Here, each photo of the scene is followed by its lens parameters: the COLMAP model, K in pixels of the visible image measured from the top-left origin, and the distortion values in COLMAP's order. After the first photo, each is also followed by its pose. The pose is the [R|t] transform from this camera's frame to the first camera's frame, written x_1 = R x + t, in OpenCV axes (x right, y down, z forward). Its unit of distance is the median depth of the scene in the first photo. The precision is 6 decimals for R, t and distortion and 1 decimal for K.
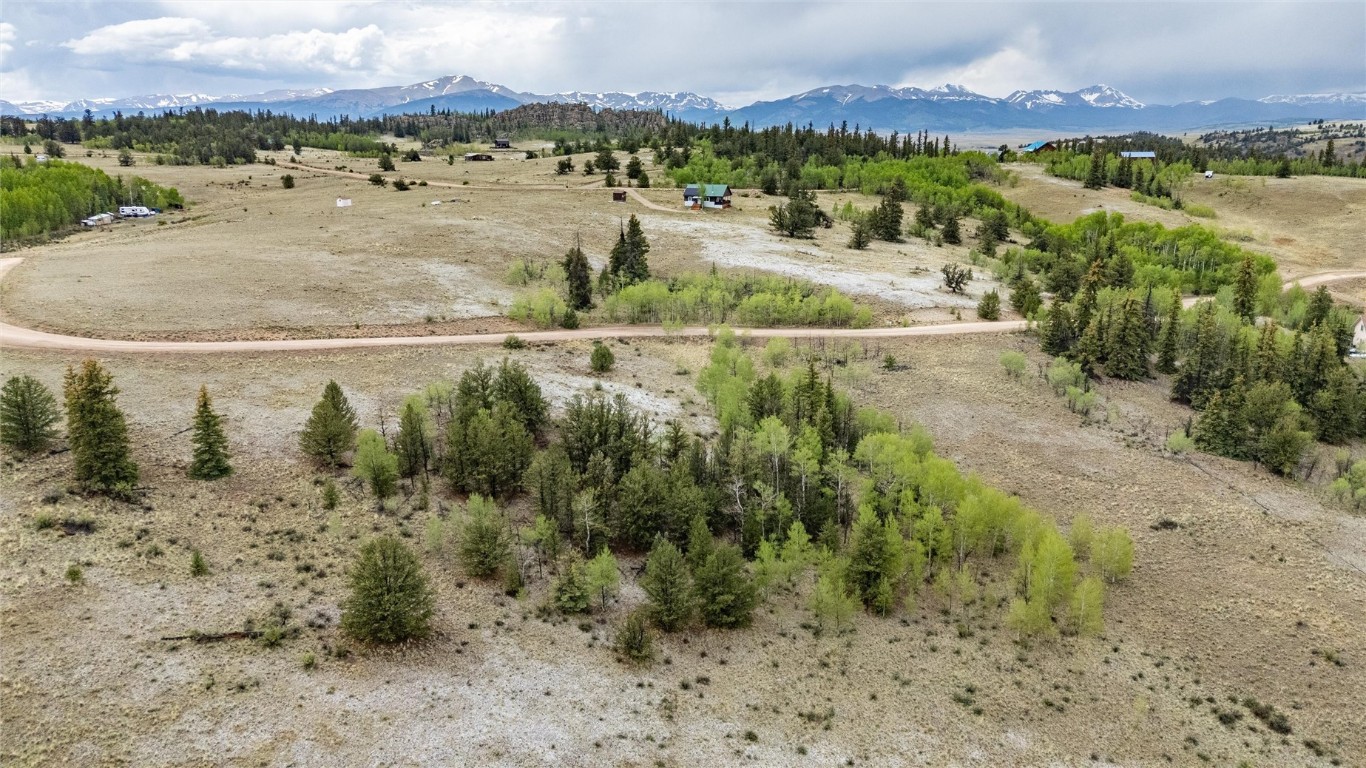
lens RADIAL K [[994.1, 0, 689.6], [0, 994.1, 385.2], [0, 0, 1]] dist [0.080361, -0.078254]
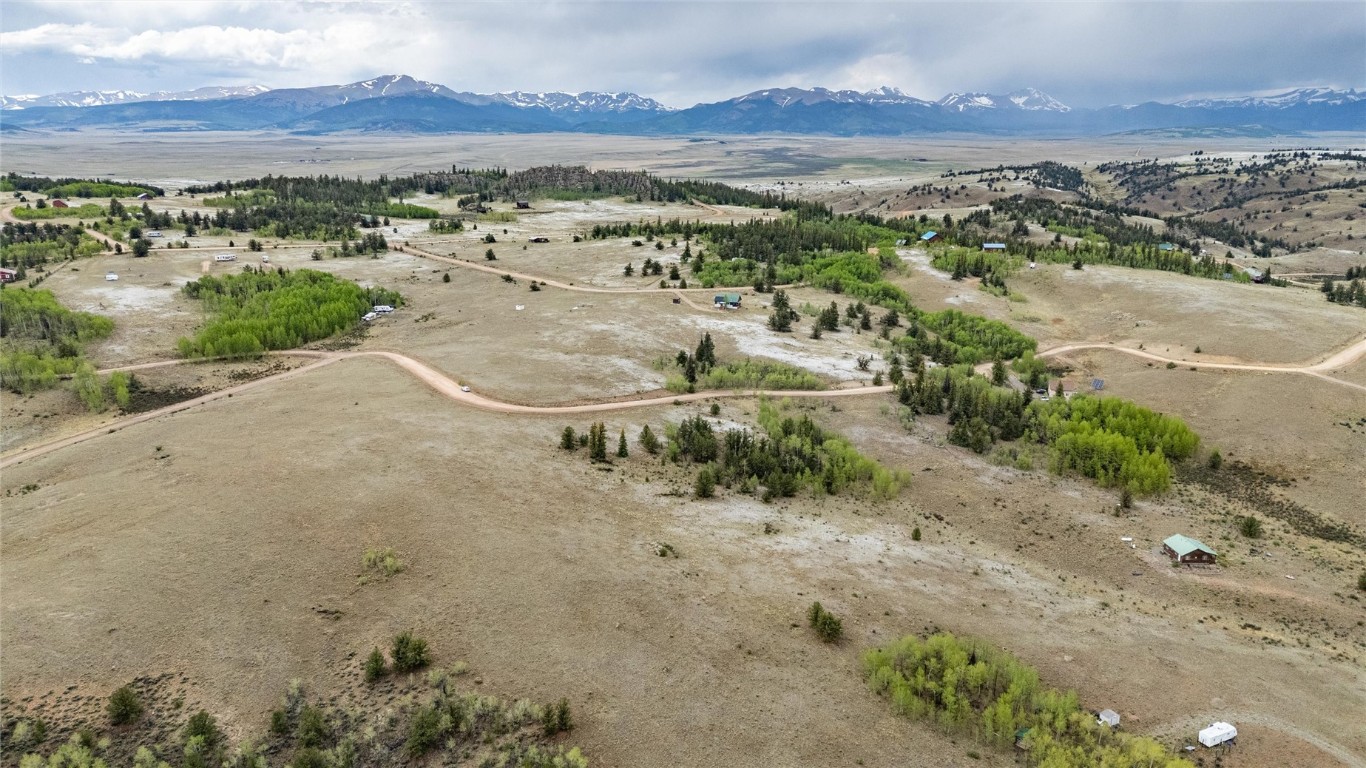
lens RADIAL K [[994.1, 0, 680.6], [0, 994.1, 382.3], [0, 0, 1]] dist [0.080361, -0.078254]
pose [[0.998765, -0.011964, 0.048232, -0.200265], [0.011962, 0.999928, 0.000334, -0.064953], [-0.048232, 0.000244, 0.998836, -0.977071]]
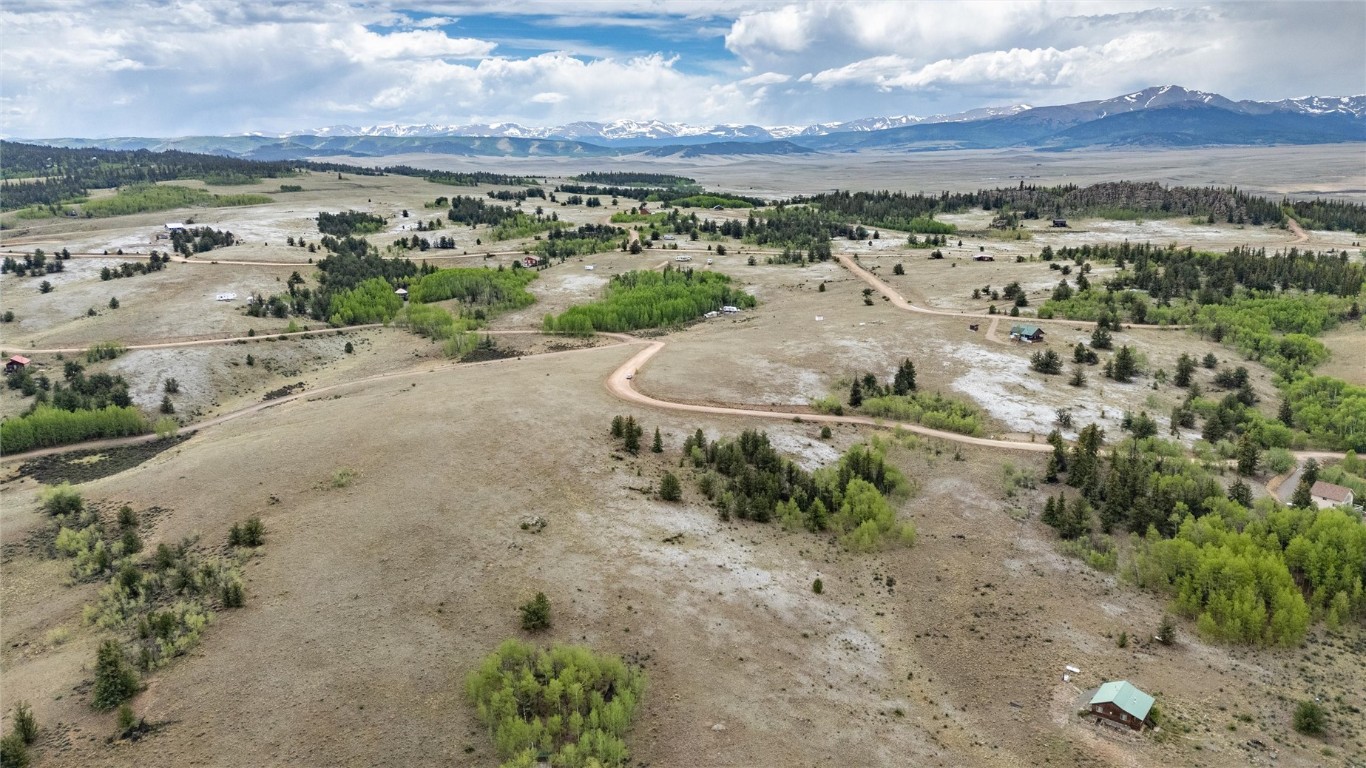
lens RADIAL K [[994.1, 0, 681.4], [0, 994.1, 388.8], [0, 0, 1]] dist [0.080361, -0.078254]
pose [[0.794090, 0.133527, -0.592951, 0.703935], [-0.139264, 0.989588, 0.036341, -0.114968], [0.591630, 0.053718, 0.804418, -0.753548]]
